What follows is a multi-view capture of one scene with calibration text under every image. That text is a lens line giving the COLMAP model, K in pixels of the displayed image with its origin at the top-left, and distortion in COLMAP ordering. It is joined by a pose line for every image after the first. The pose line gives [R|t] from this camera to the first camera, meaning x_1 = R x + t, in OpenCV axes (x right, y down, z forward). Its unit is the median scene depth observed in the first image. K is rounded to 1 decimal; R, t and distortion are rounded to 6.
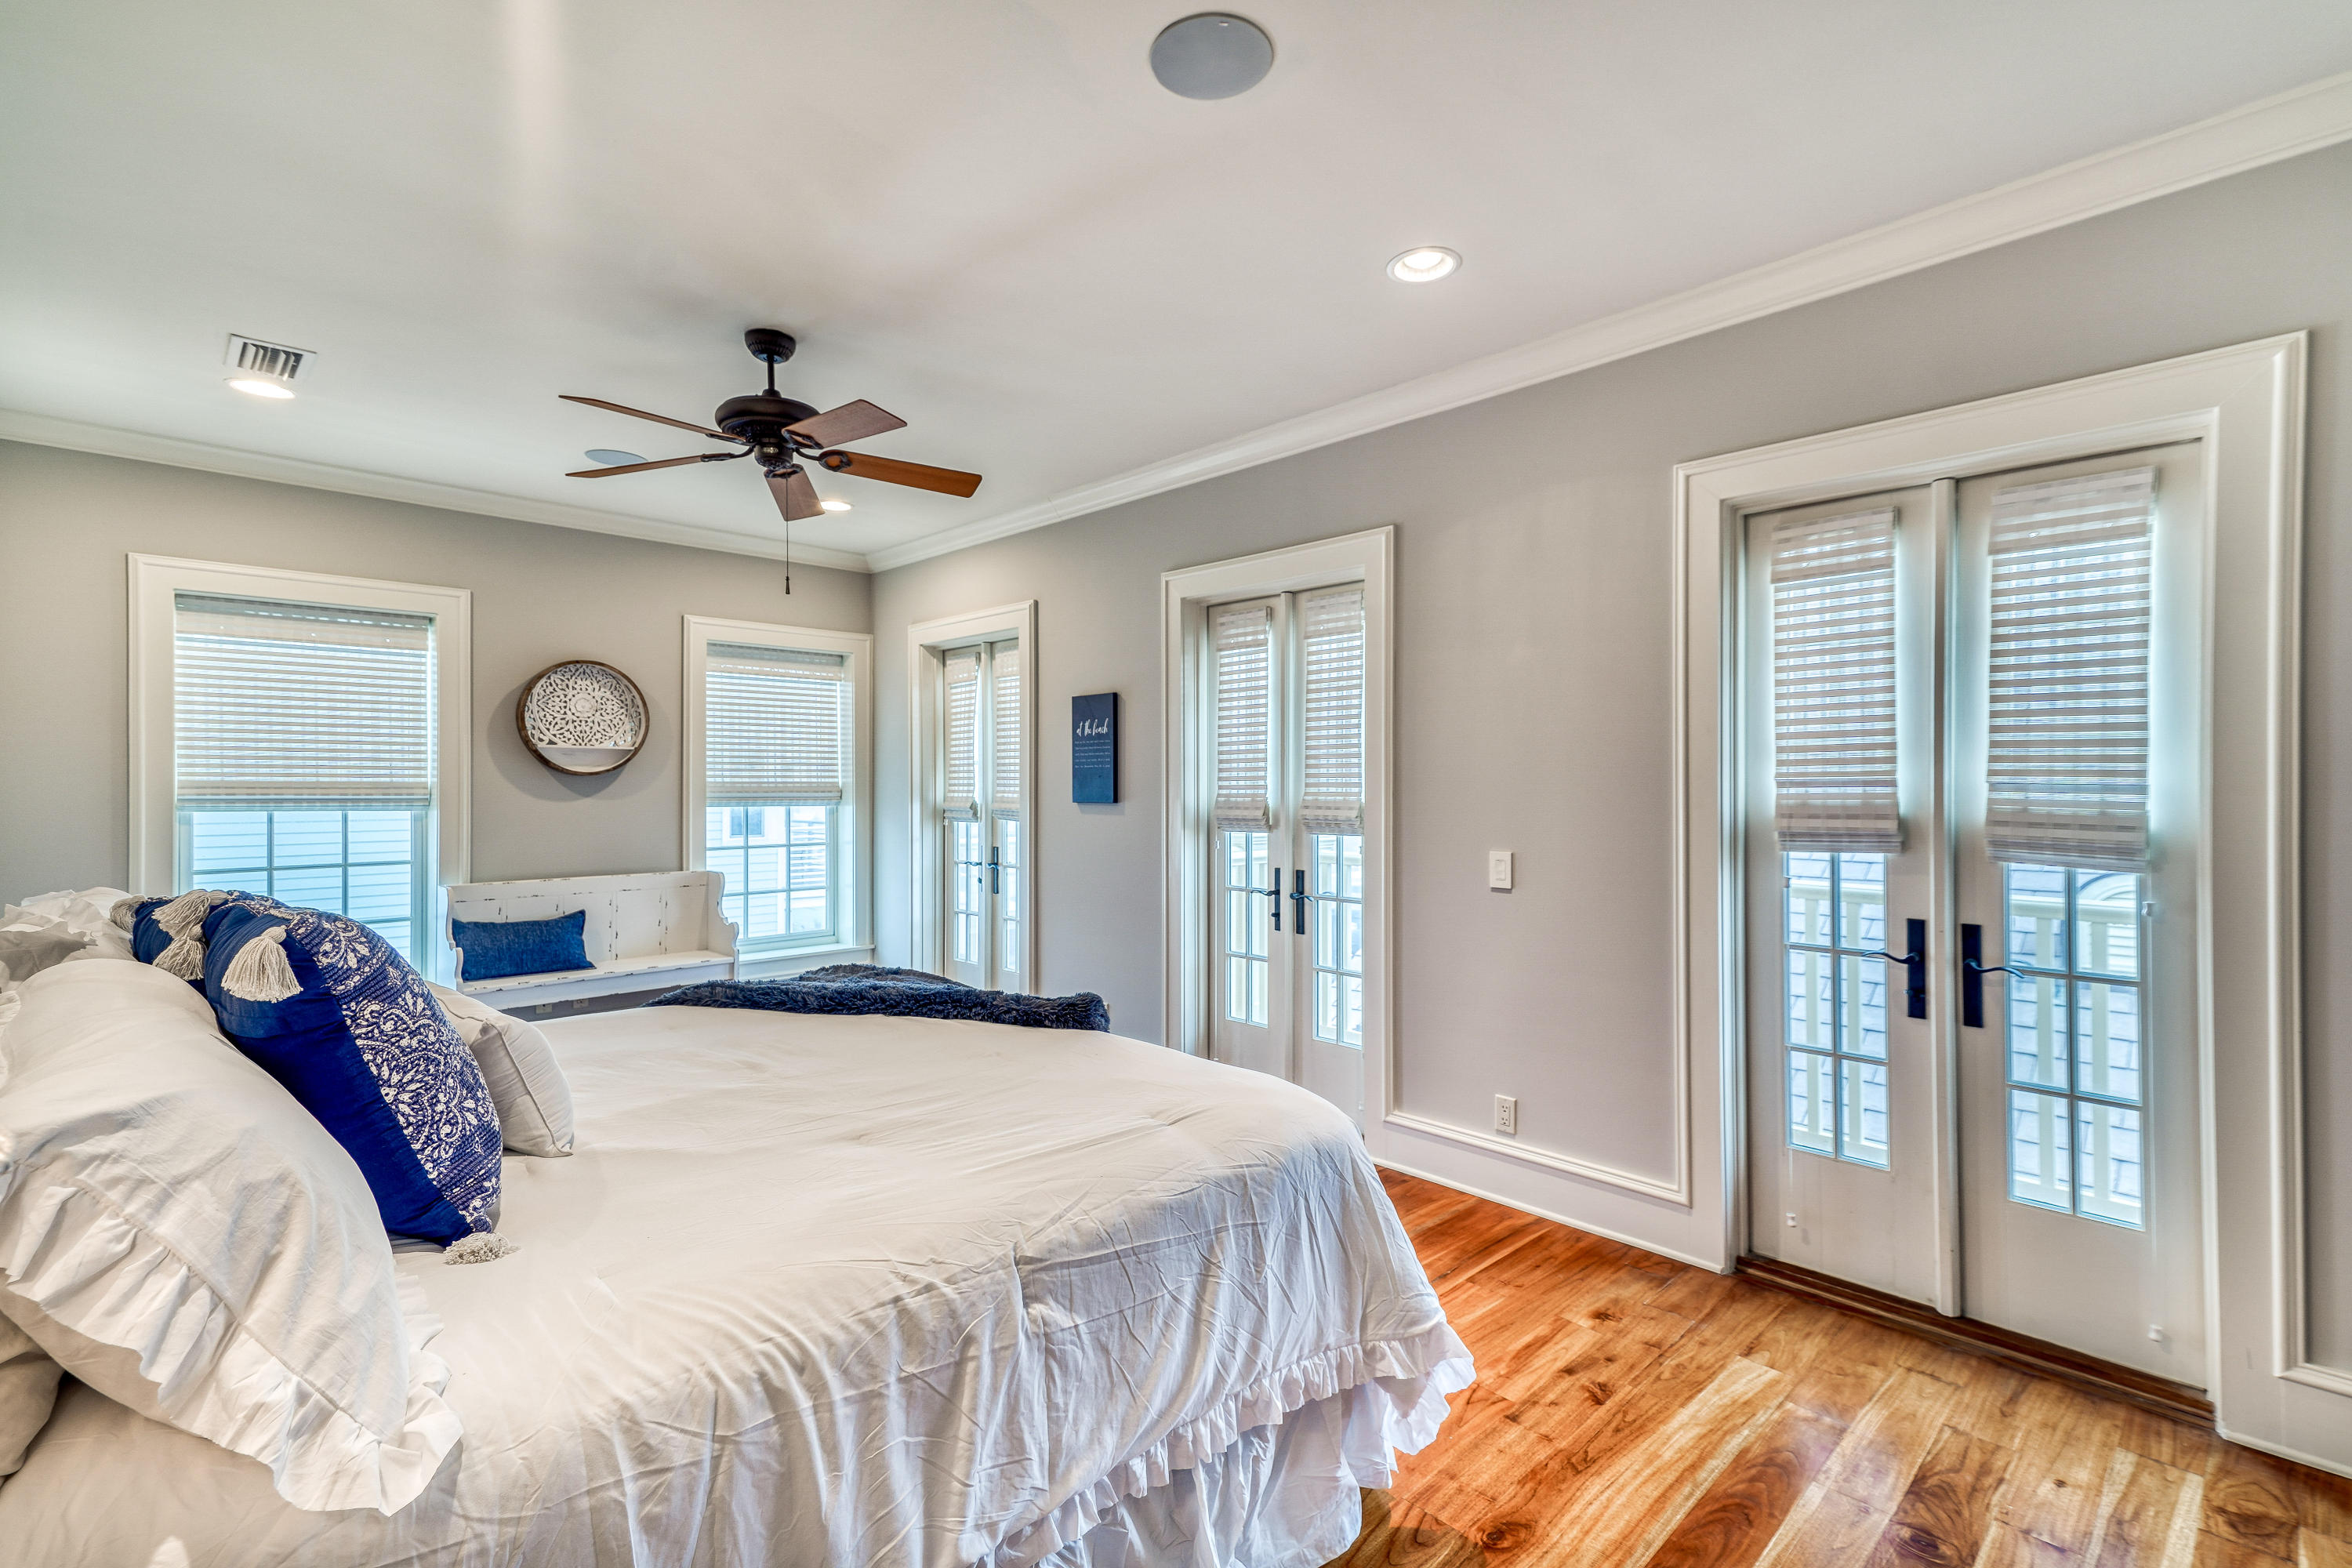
lens RADIAL K [[1075.2, 0, 1170.2], [0, 1075.2, 776.6], [0, 0, 1]] dist [0.045258, -0.000243]
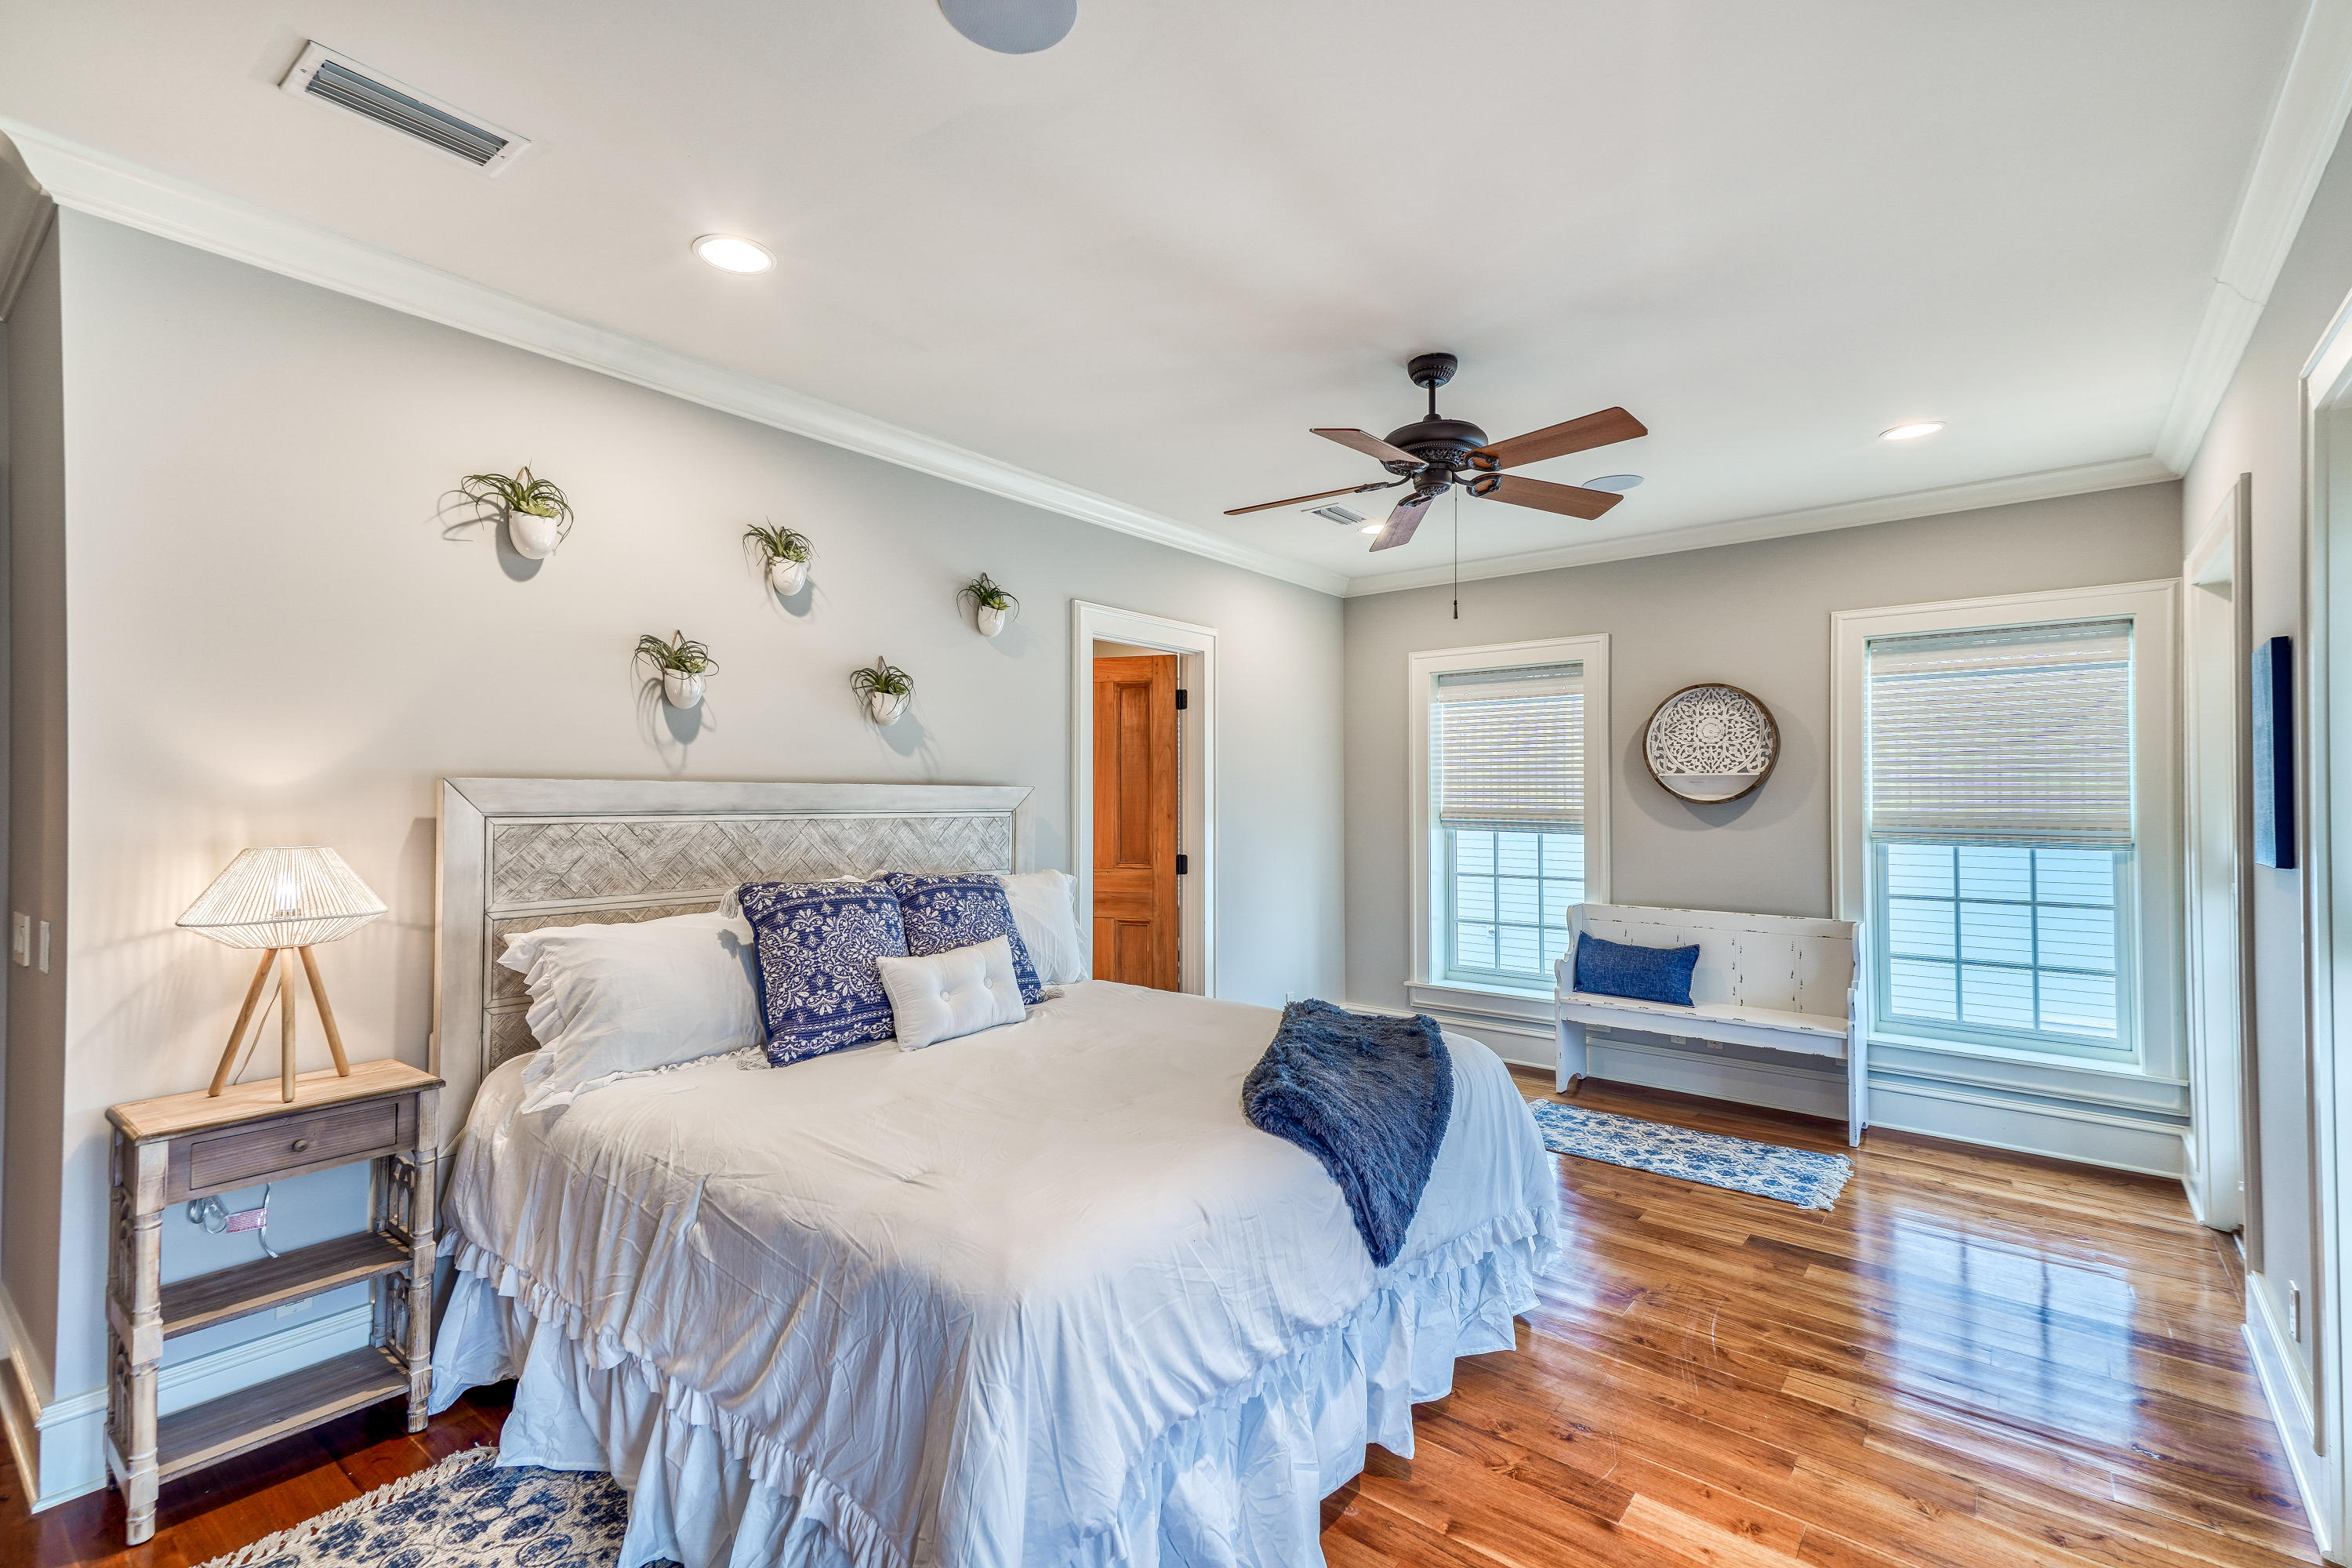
lens RADIAL K [[1075.2, 0, 1170.2], [0, 1075.2, 776.6], [0, 0, 1]] dist [0.045258, -0.000243]
pose [[0.113915, -0.029510, -0.993052, 0.353313], [-0.004993, 0.999529, -0.030275, 0.006184], [0.993478, 0.008408, 0.113714, 0.420704]]
